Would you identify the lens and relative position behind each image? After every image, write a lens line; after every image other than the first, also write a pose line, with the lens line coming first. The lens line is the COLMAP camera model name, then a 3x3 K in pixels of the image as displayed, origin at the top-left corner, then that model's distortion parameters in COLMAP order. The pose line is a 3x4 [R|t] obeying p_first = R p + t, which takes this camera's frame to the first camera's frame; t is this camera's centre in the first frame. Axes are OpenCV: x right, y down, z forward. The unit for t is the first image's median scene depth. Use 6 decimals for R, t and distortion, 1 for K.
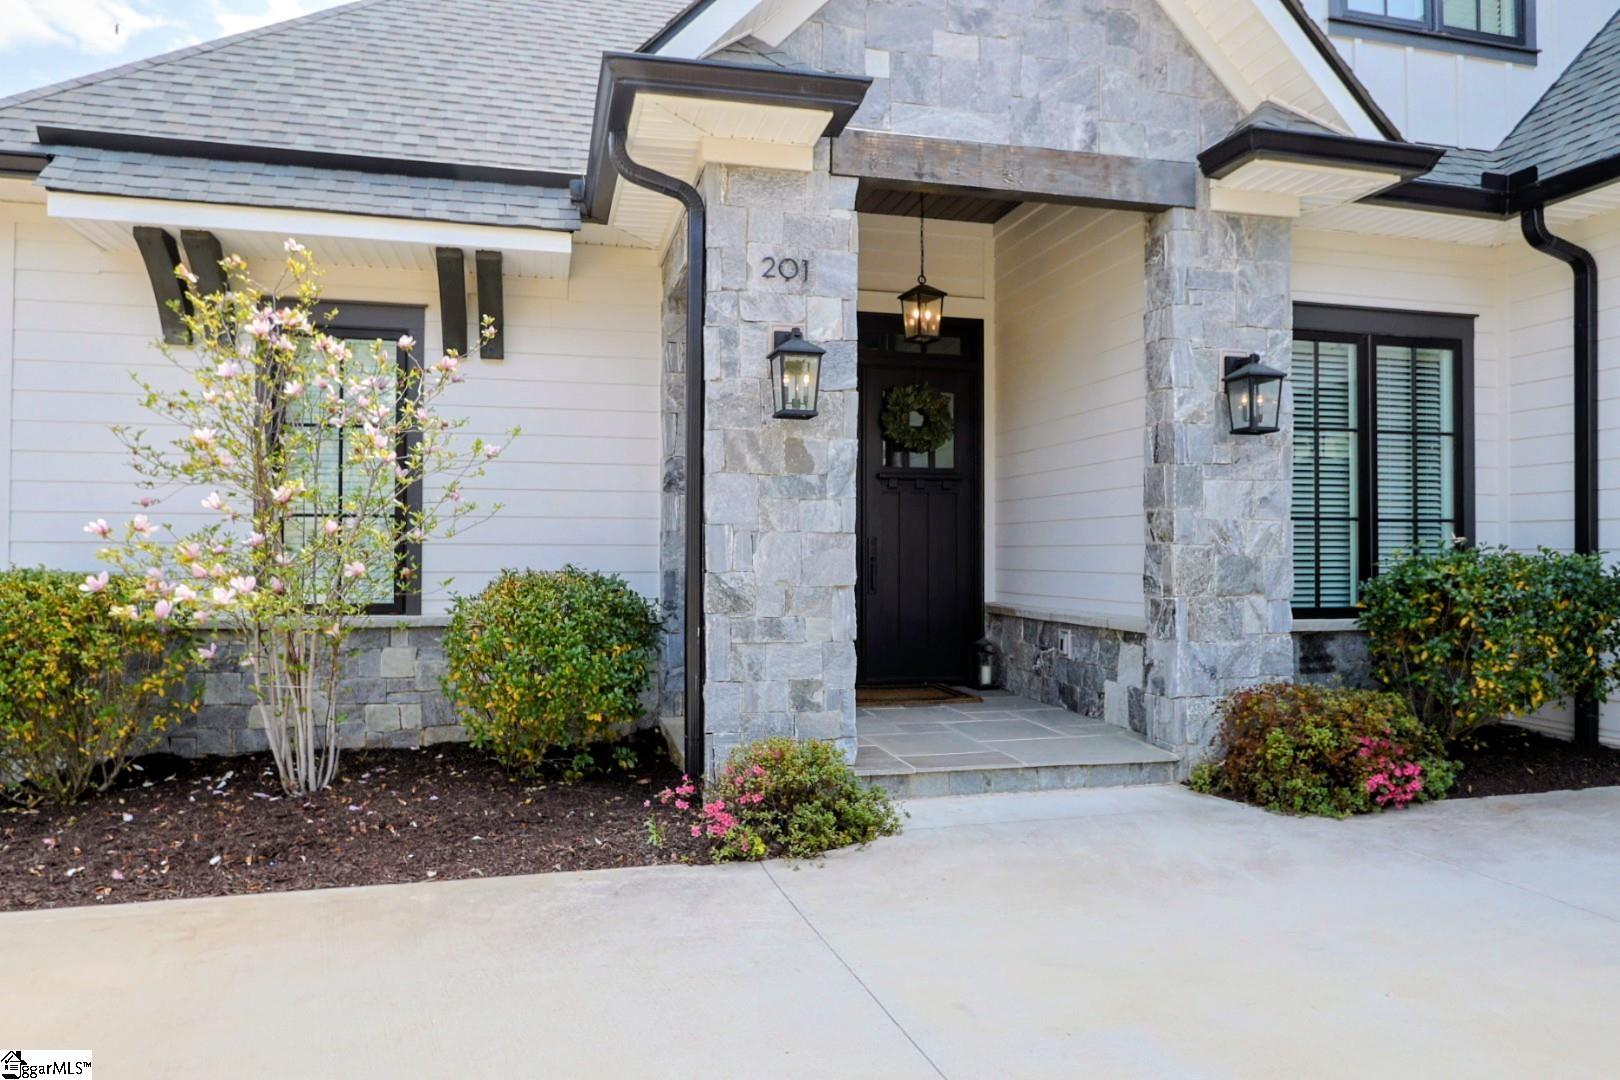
lens RADIAL K [[1097.2, 0, 808.8], [0, 1097.2, 534.4], [0, 0, 1]] dist [-0.027611, 0.007301]
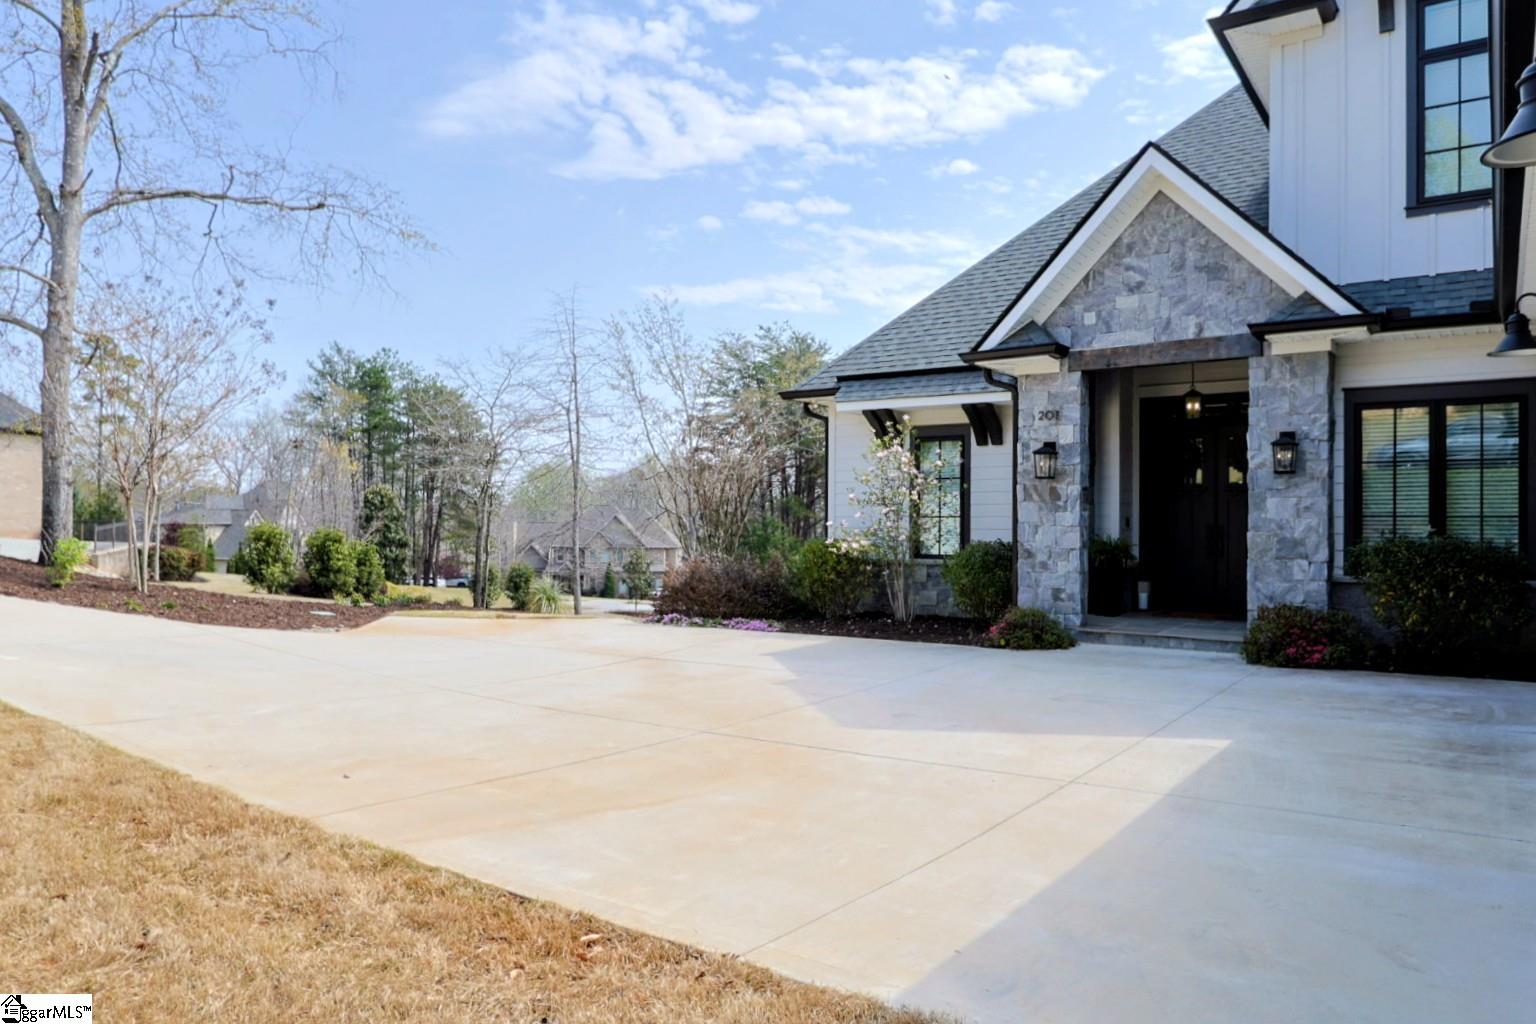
lens RADIAL K [[1040.3, 0, 776.8], [0, 1040.3, 510.5], [0, 0, 1]] dist [-0.027611, 0.007301]
pose [[0.650000, -0.007570, -0.759897, 1.195242], [0.010885, 0.999941, -0.000650, -0.036637], [0.759857, -0.007849, 0.650043, -0.838770]]
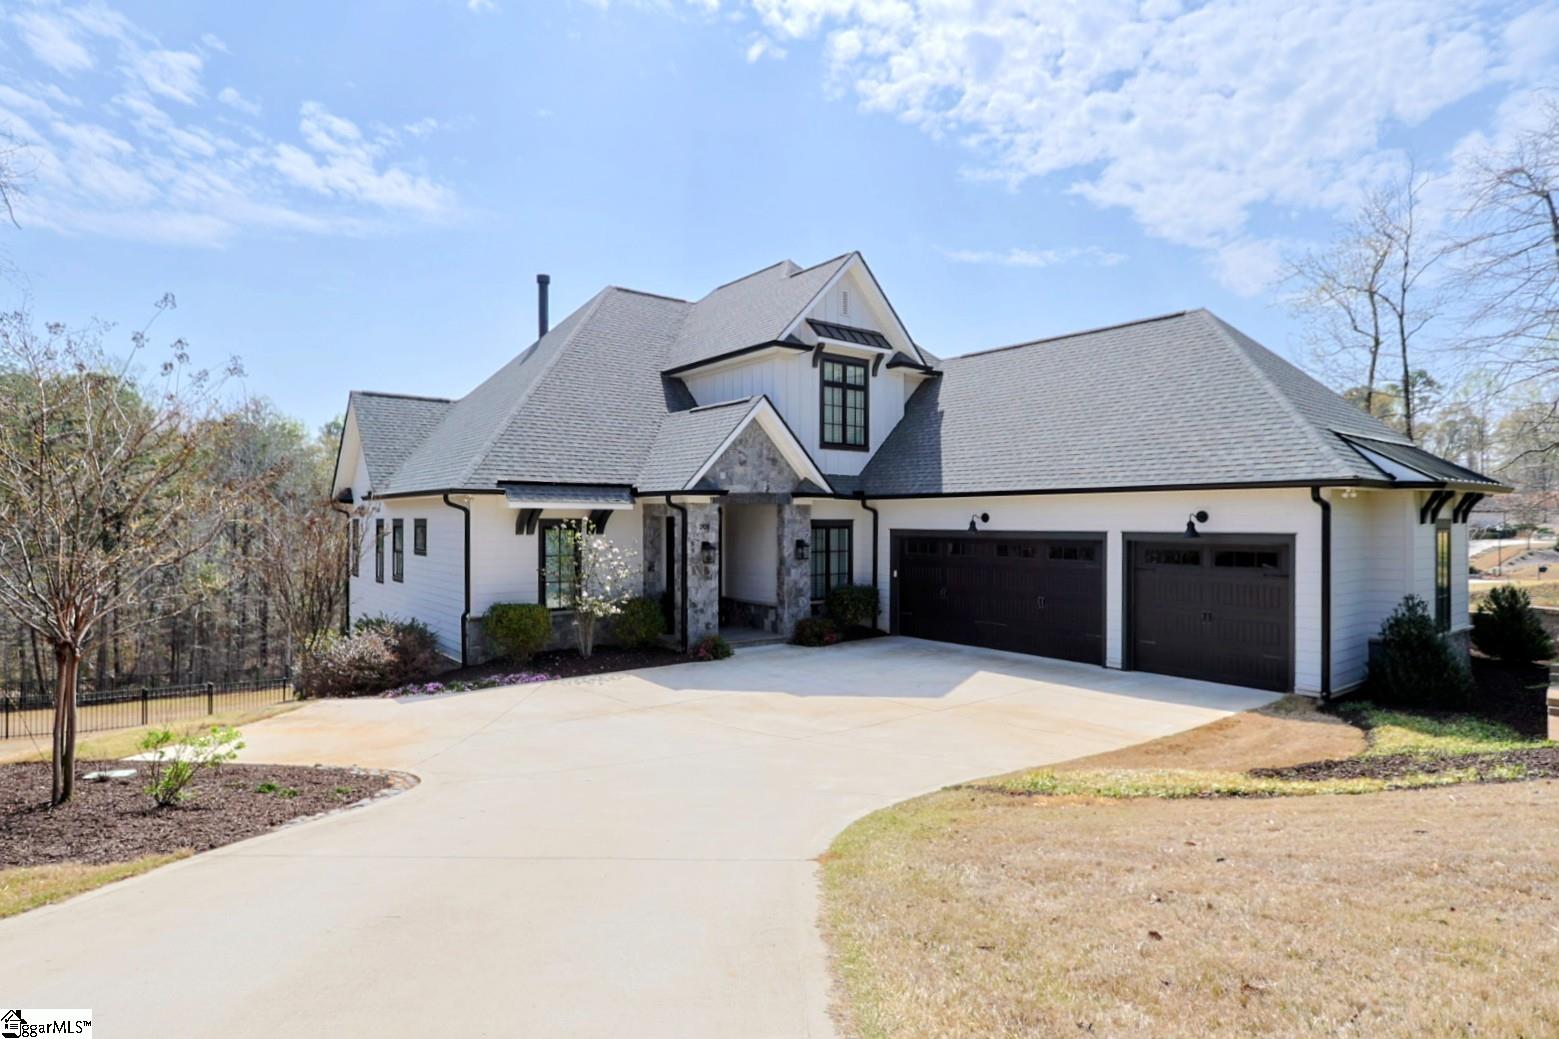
lens RADIAL K [[802.4, 0, 776.6], [0, 802.4, 520.8], [0, 0, 1]] dist [-0.000966, 0.000073]
pose [[0.920775, -0.001508, 0.390092, -0.895322], [-0.003452, 0.999922, 0.012013, -0.277329], [-0.390079, -0.012408, 0.920698, -1.815058]]
